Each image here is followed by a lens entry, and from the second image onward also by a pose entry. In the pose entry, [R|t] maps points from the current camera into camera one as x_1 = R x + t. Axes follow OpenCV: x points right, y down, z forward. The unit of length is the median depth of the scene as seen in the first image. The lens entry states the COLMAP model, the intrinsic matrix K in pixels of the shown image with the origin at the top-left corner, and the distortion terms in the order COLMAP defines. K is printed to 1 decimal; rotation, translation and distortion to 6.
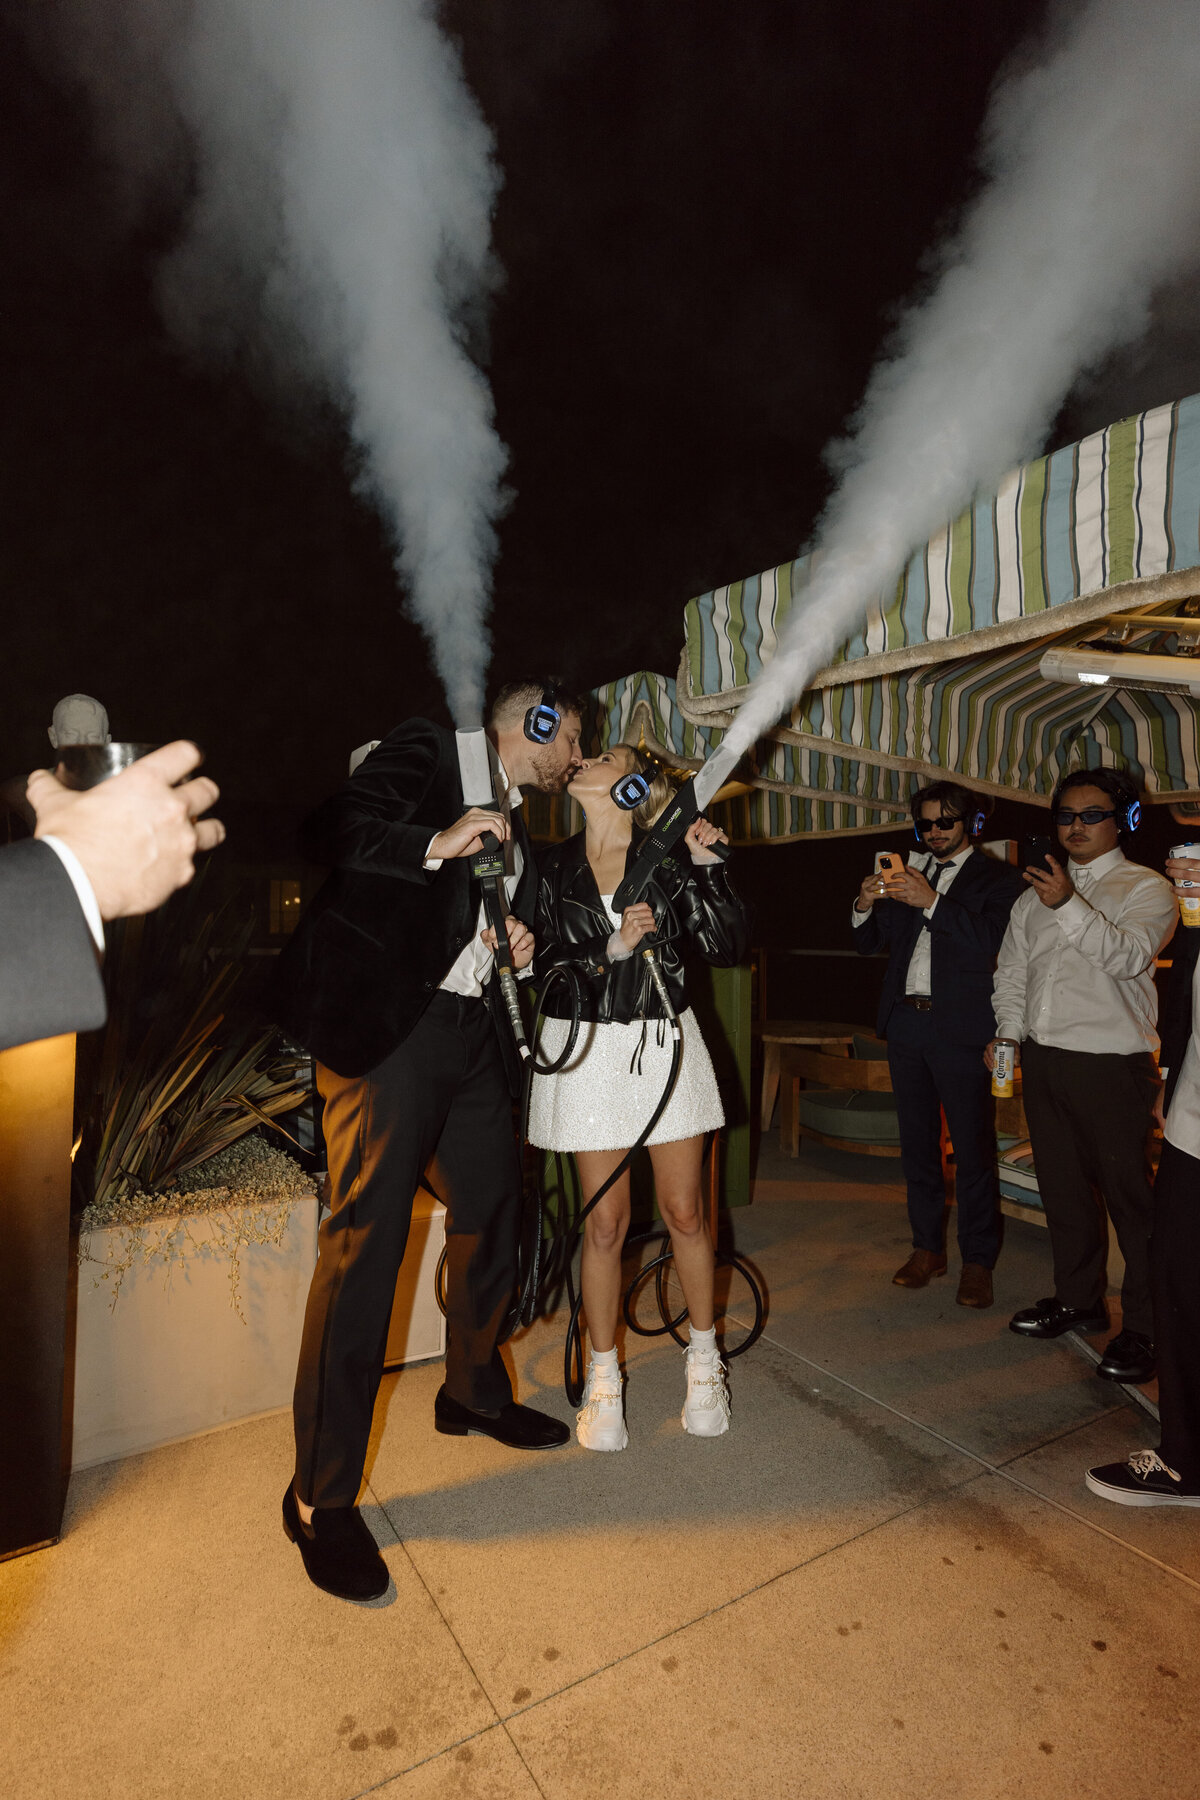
lens RADIAL K [[849.9, 0, 596.8], [0, 849.9, 904.6], [0, 0, 1]] dist [0.005939, 0.000362]
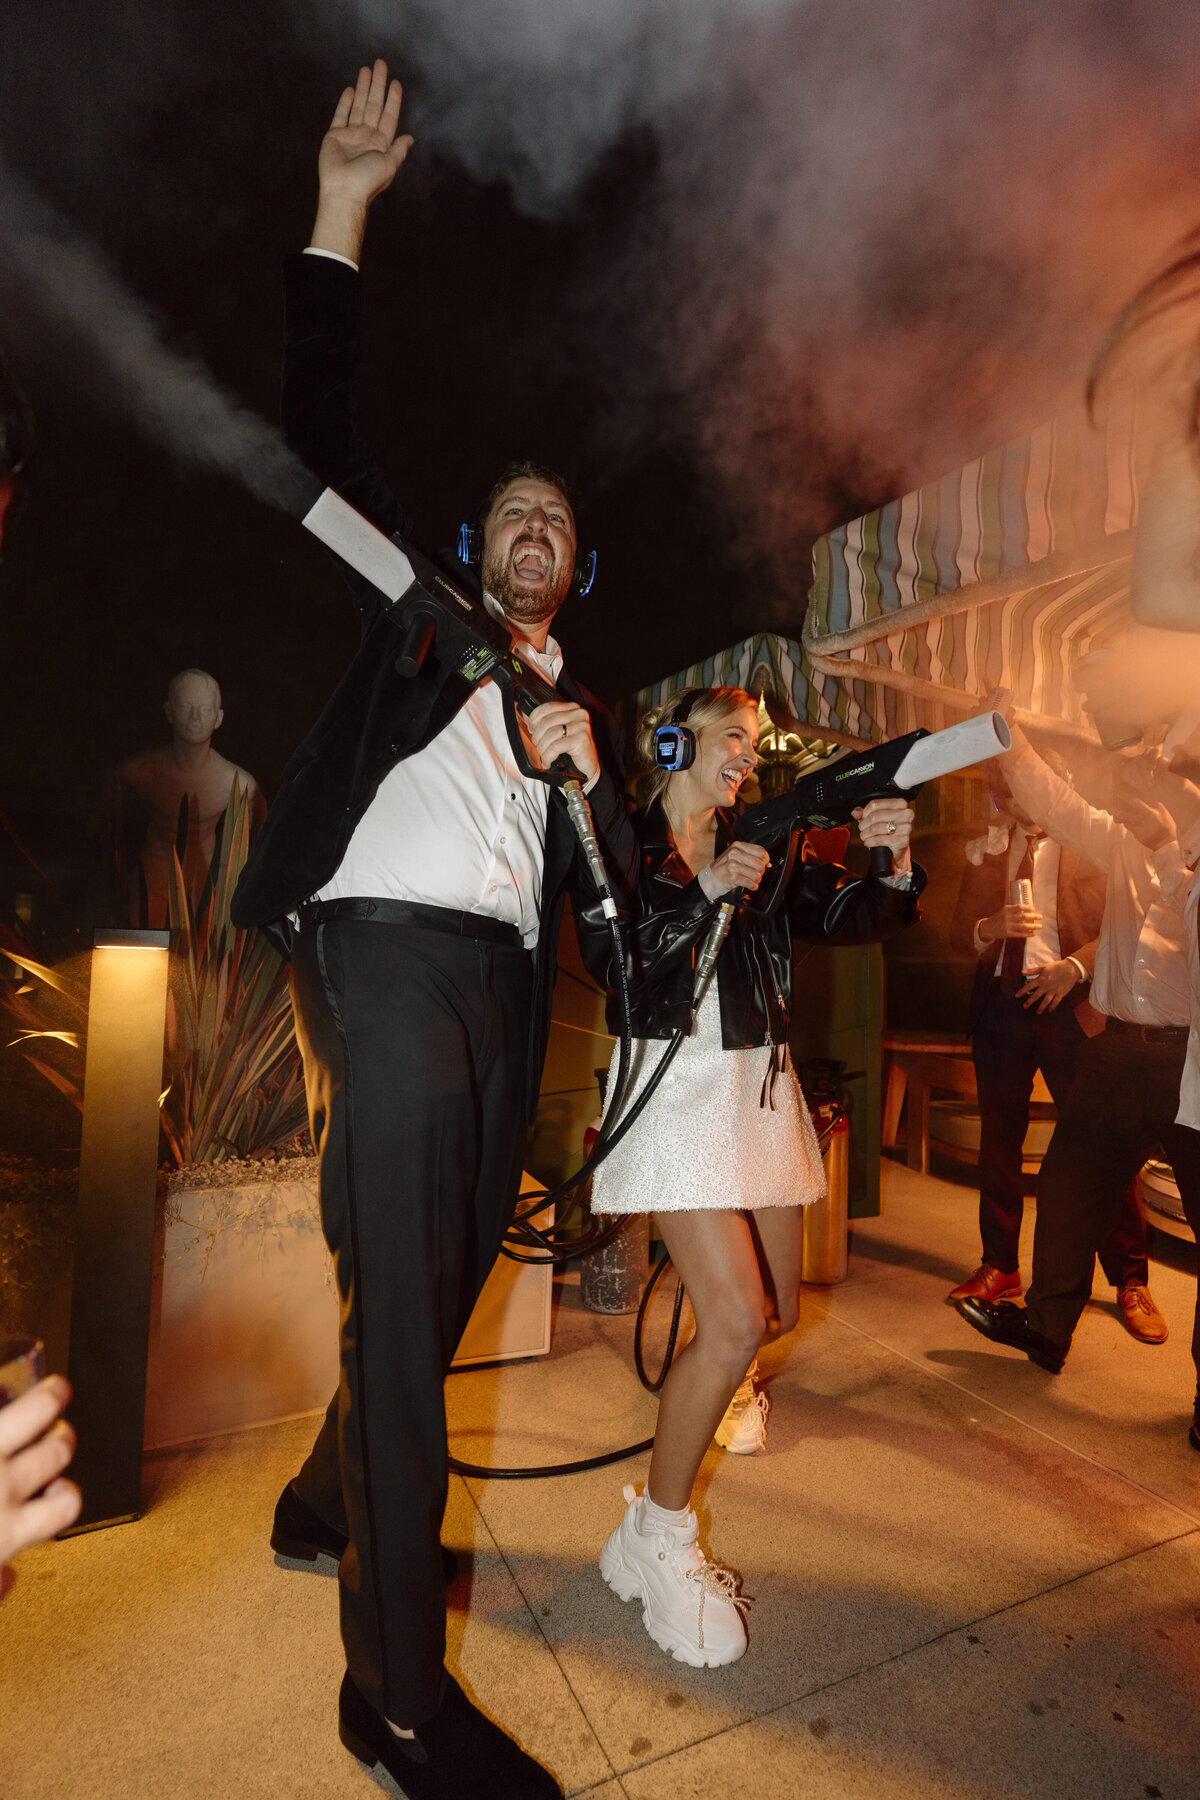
lens RADIAL K [[861.6, 0, 605.1], [0, 861.6, 899.4], [0, 0, 1]] dist [-0.001609, 0.000946]
pose [[0.993536, 0.001110, -0.113515, -0.023554], [-0.003953, 0.999684, -0.024830, 0.101051], [0.113451, 0.025118, 0.993226, 0.118771]]
